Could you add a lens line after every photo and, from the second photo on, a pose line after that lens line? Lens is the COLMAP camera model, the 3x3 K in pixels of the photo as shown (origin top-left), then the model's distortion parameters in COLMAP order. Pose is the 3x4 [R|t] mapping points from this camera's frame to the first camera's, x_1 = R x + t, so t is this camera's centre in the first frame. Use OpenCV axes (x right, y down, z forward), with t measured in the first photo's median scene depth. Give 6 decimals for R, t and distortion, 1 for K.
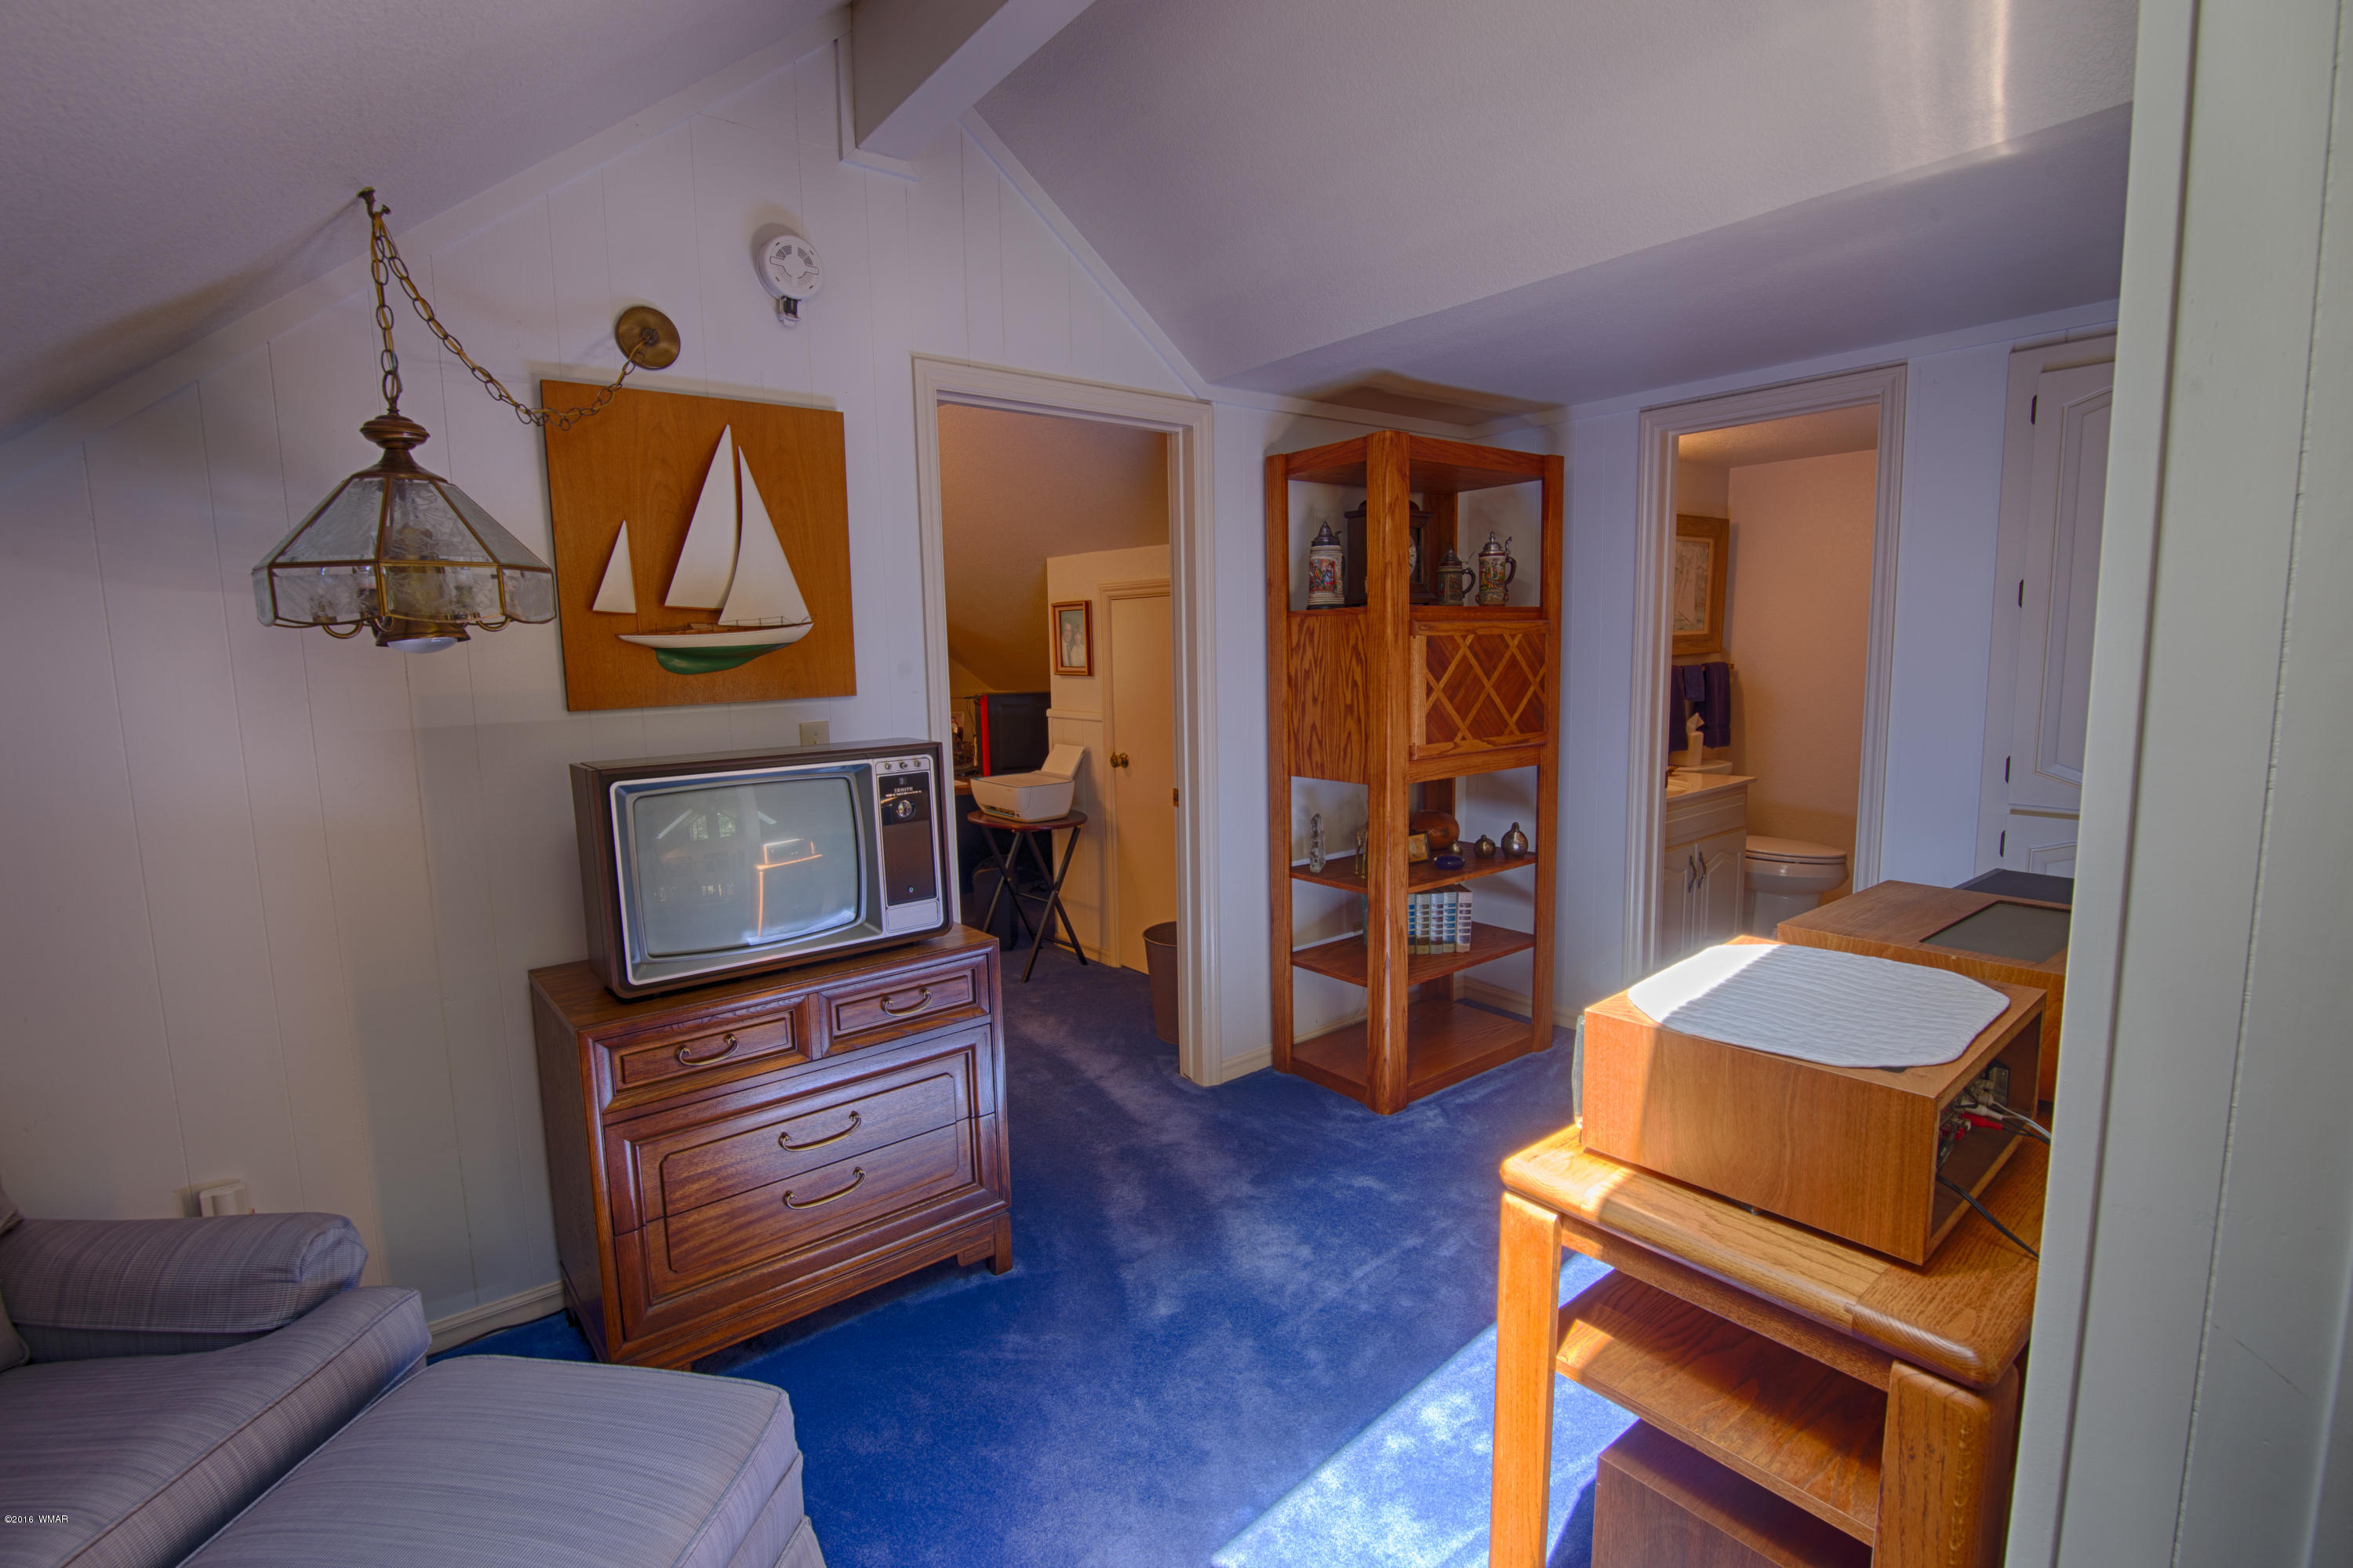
lens RADIAL K [[1096.8, 0, 1178.7], [0, 1096.8, 787.0], [0, 0, 1]] dist [-0.015220, 0.002203]
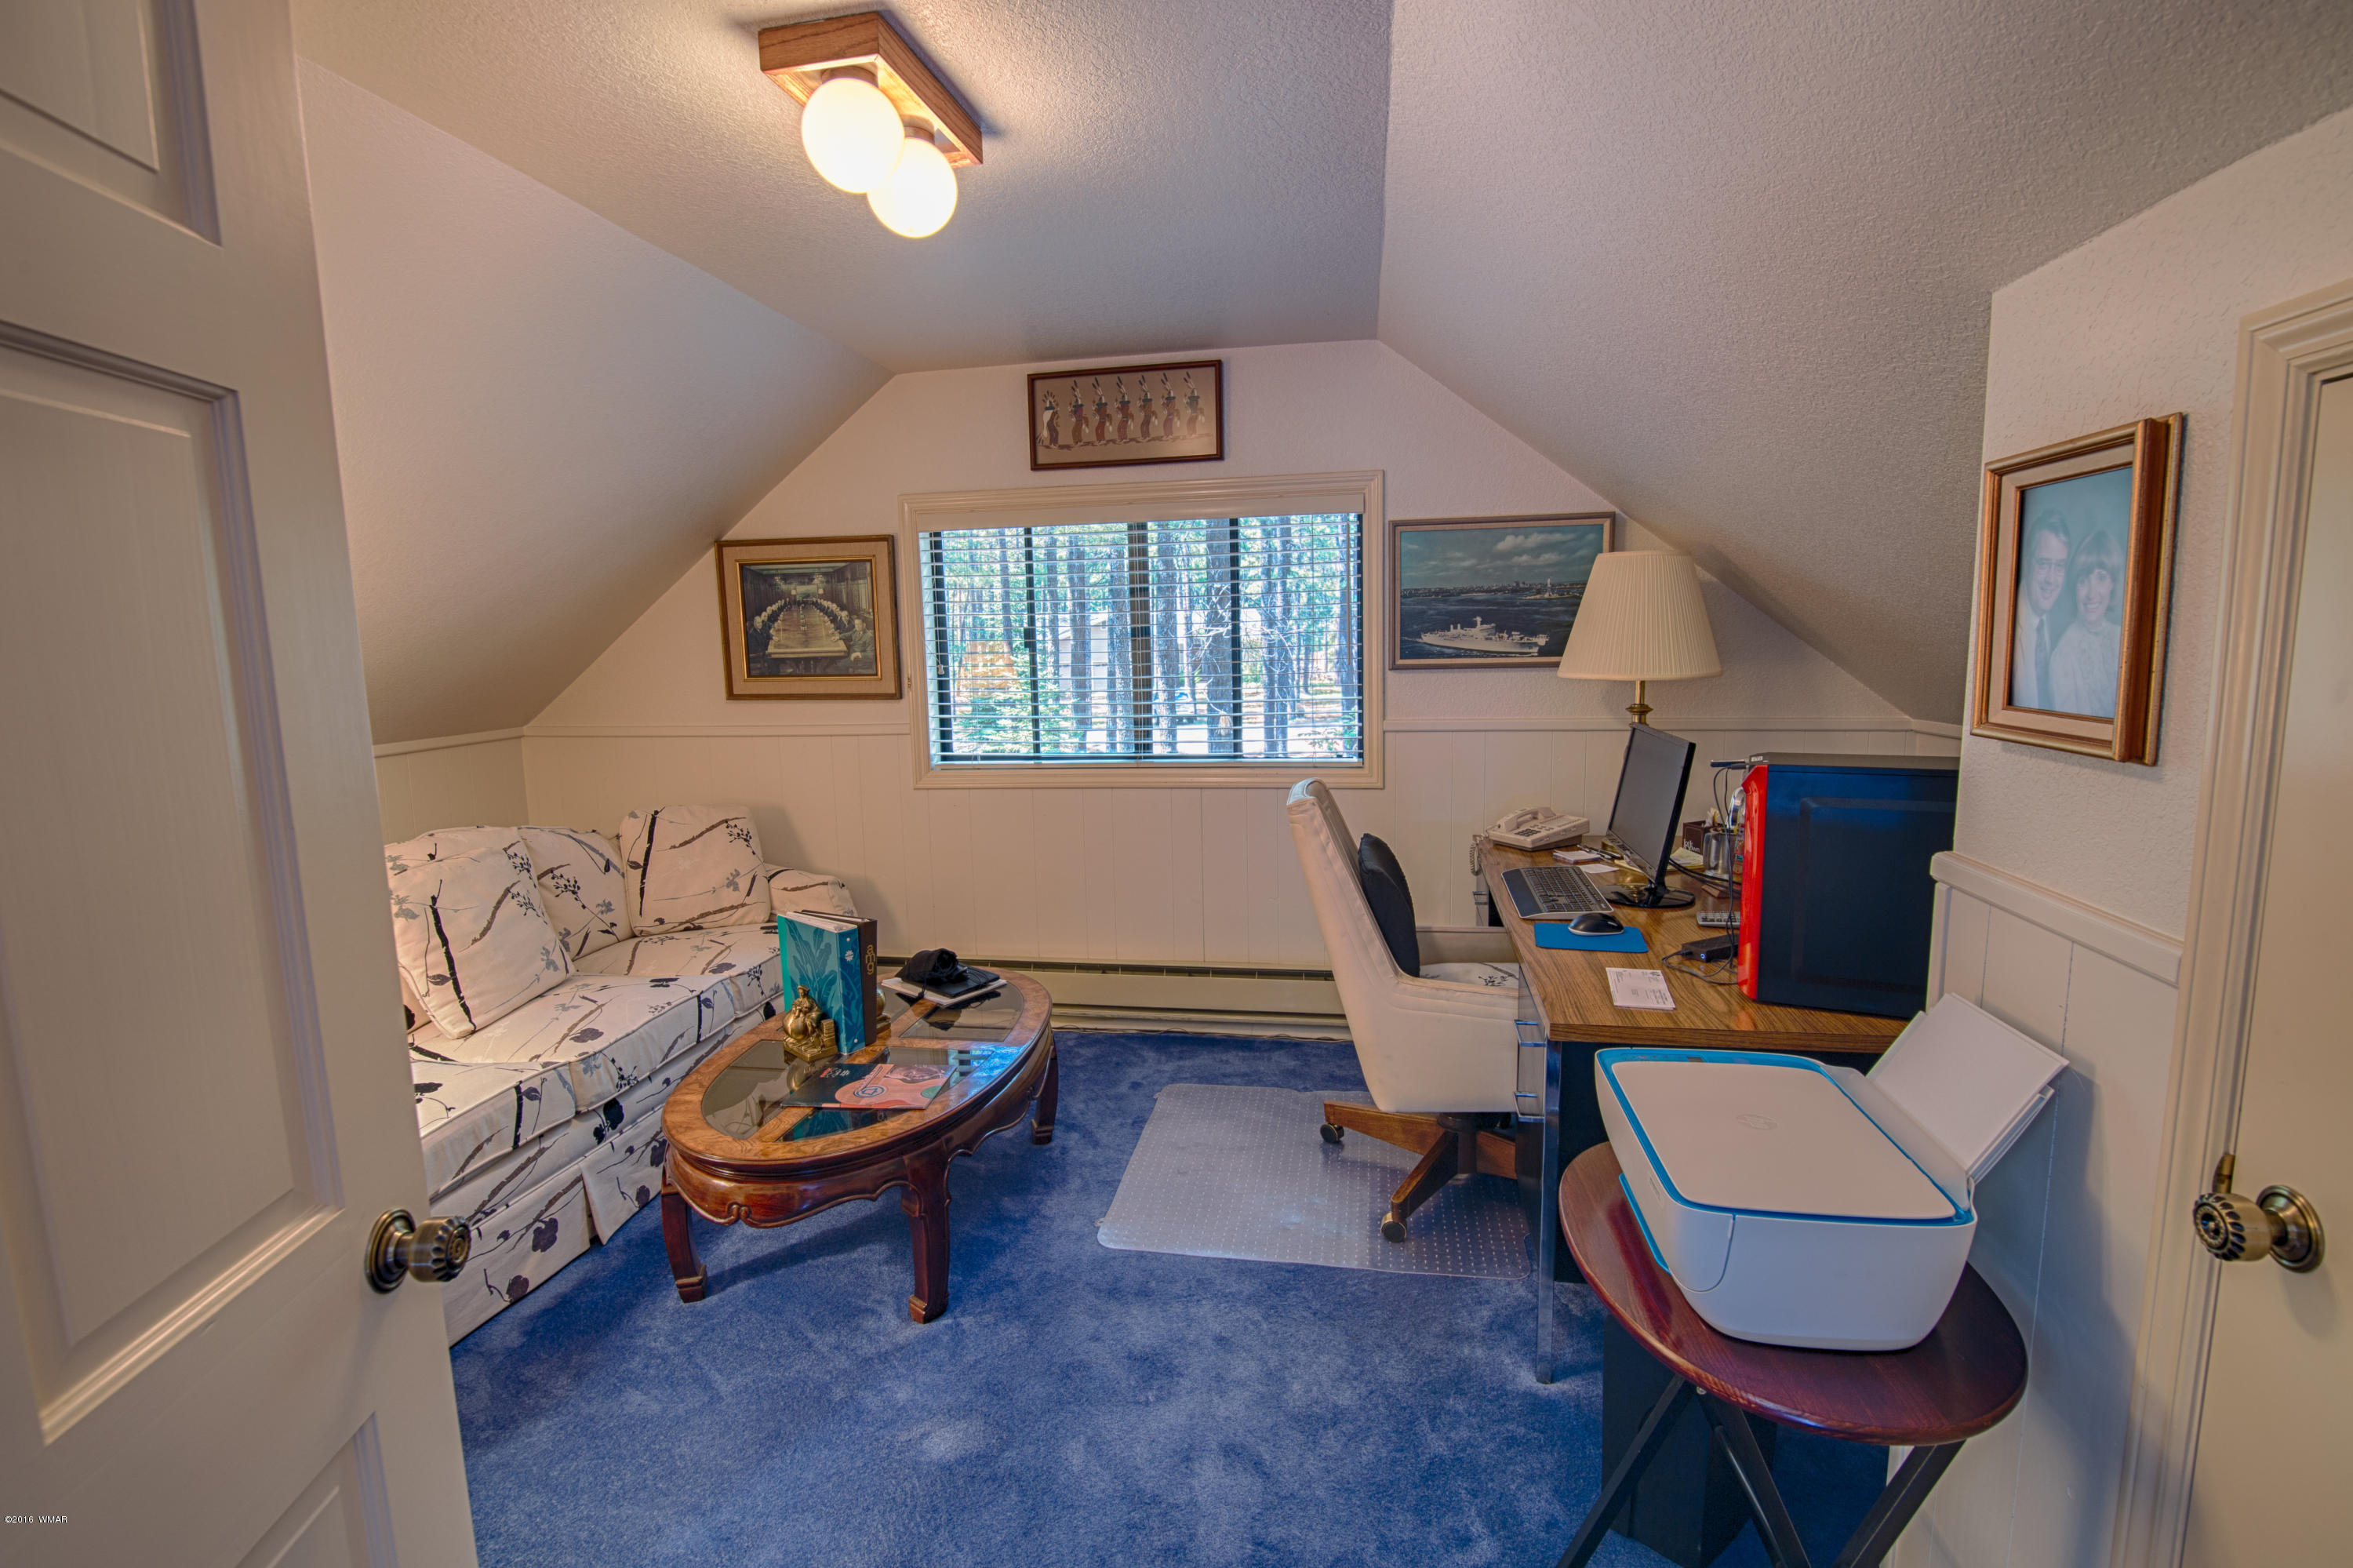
lens RADIAL K [[1096.8, 0, 1174.9], [0, 1096.8, 769.6], [0, 0, 1]] dist [-0.015220, 0.002203]
pose [[0.649797, 0.098715, -0.753670, -0.041530], [-0.088145, 0.994628, 0.054279, -0.094643], [0.754979, 0.031162, 0.655008, 0.708312]]
